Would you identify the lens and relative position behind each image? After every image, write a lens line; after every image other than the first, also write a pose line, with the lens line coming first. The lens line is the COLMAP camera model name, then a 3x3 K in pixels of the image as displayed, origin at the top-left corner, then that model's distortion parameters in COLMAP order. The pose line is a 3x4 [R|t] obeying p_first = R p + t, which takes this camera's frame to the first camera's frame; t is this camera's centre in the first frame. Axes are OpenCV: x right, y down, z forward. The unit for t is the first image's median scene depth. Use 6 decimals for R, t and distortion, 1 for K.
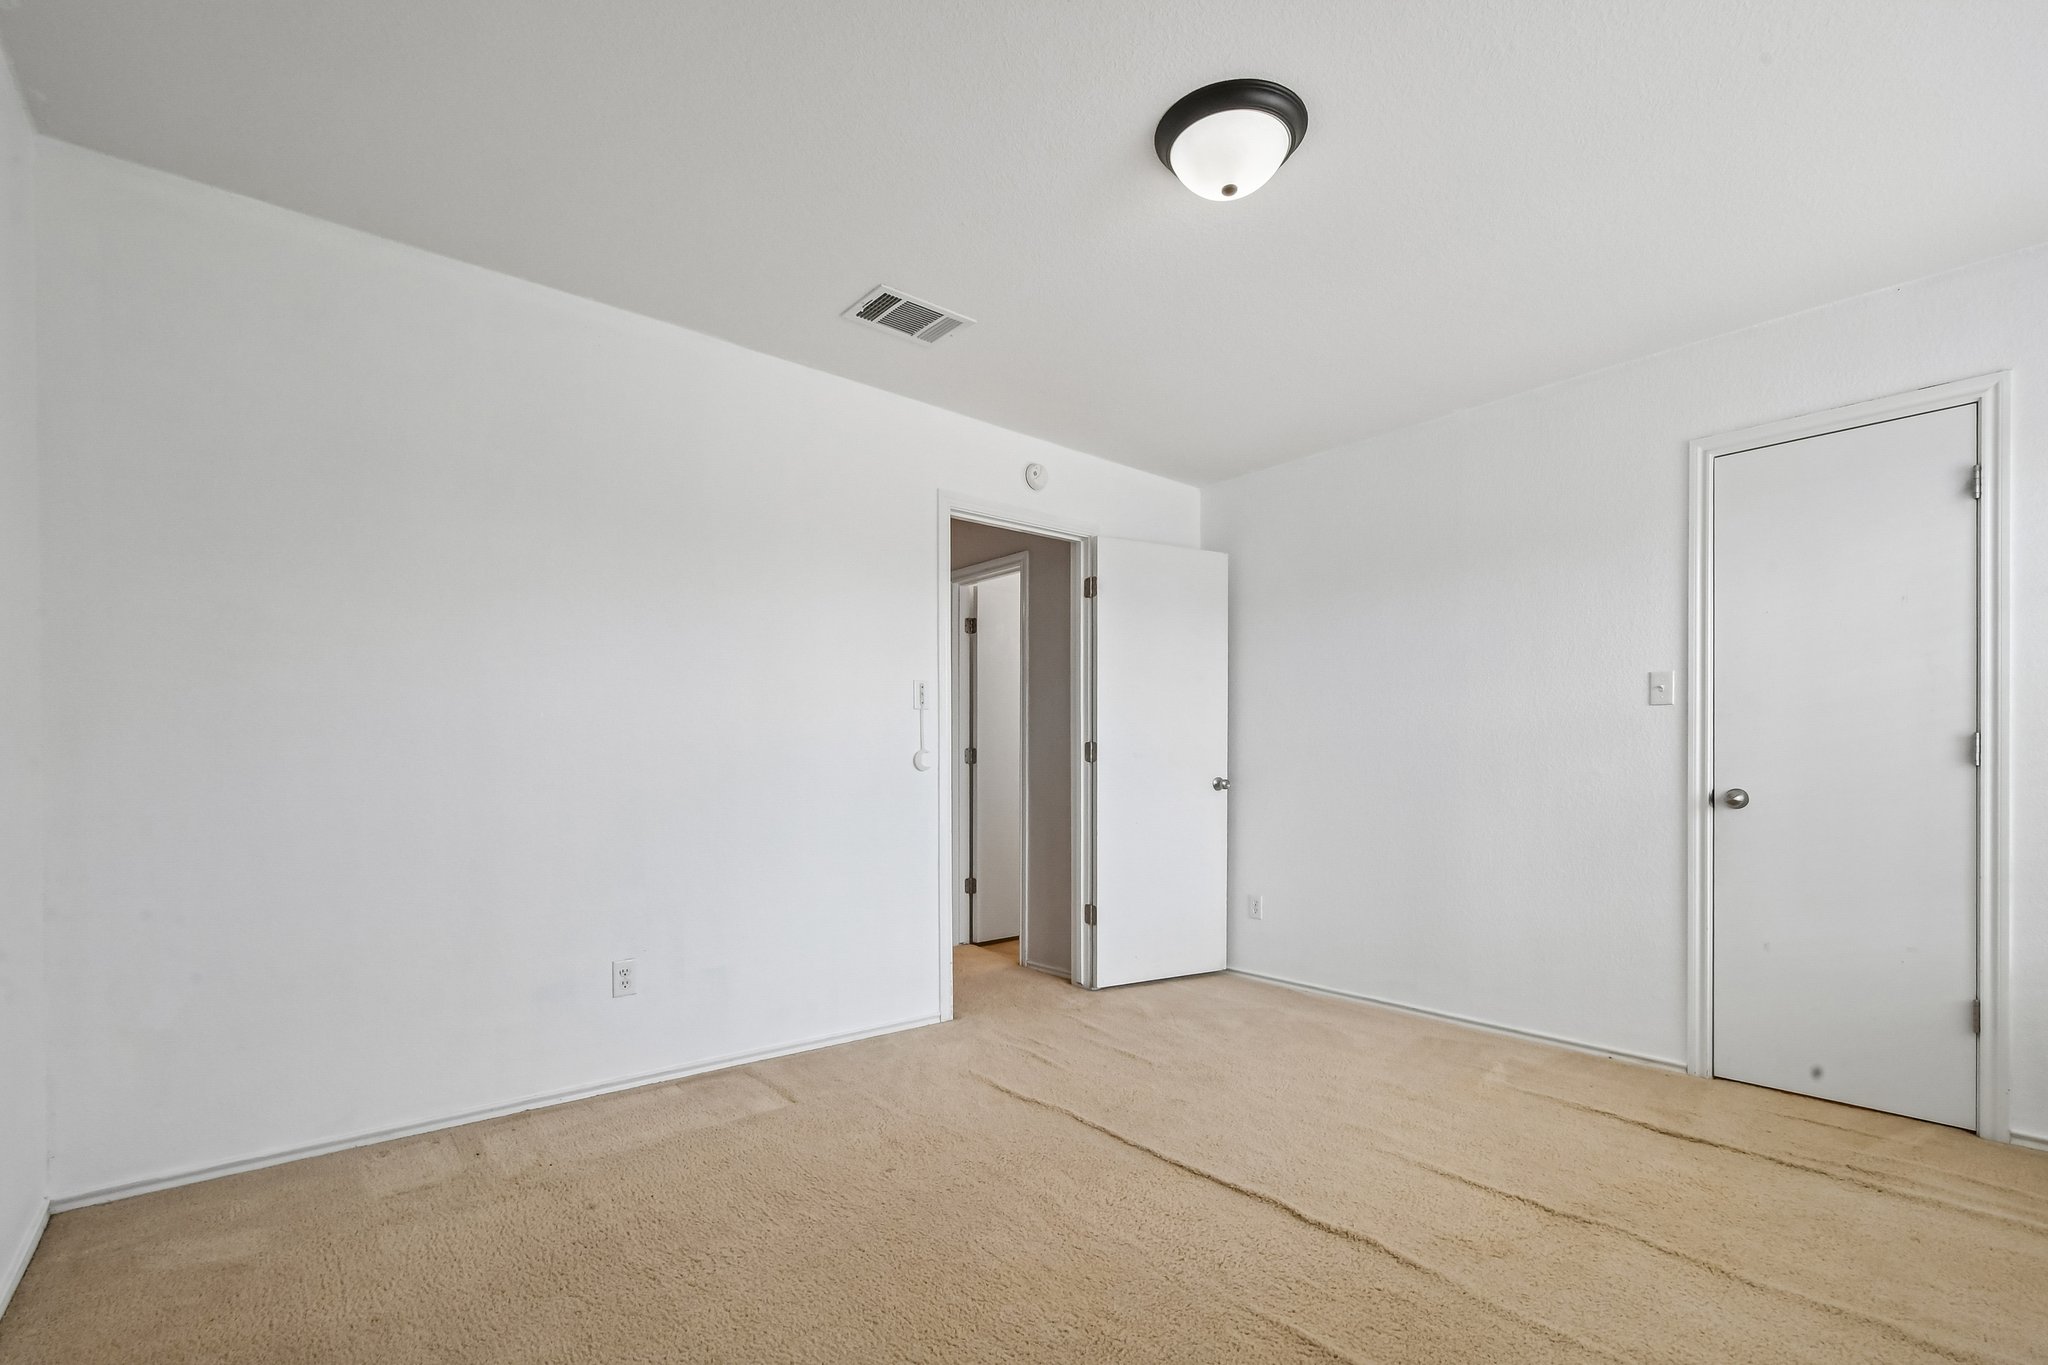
lens RADIAL K [[909.9, 0, 1016.7], [0, 909.9, 766.5], [0, 0, 1]] dist [-0.000568, -0.001208]
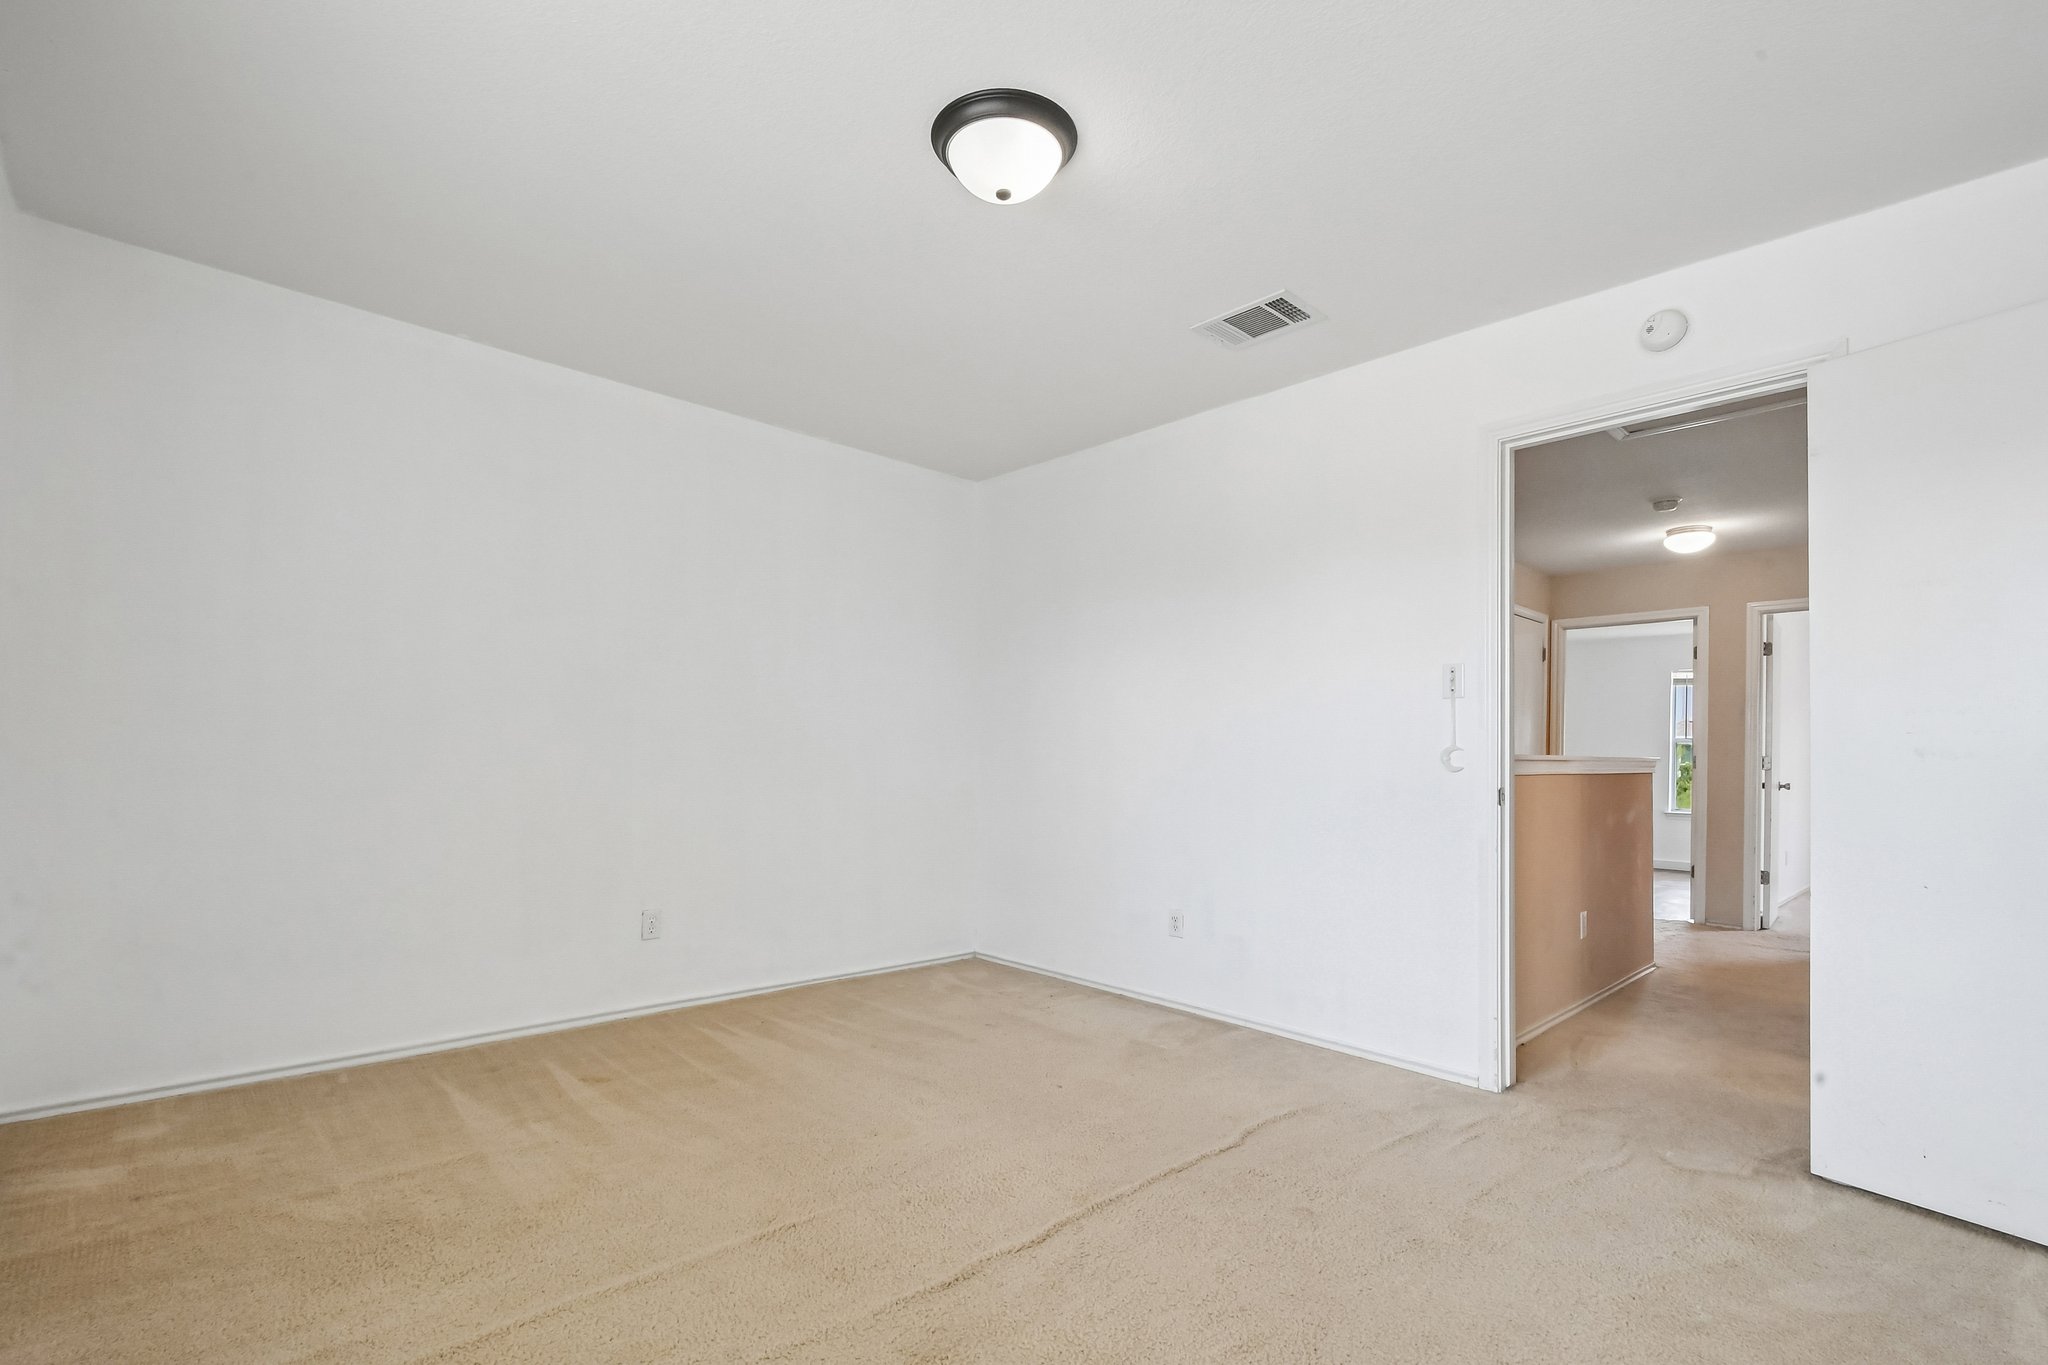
lens RADIAL K [[917.9, 0, 1019.8], [0, 917.9, 750.9], [0, 0, 1]] dist [-0.000519, -0.000422]
pose [[0.067100, -0.010790, -0.997688, 0.842337], [-0.018180, 0.999762, -0.012035, 0.002911], [0.997581, 0.018946, 0.066888, 0.650697]]
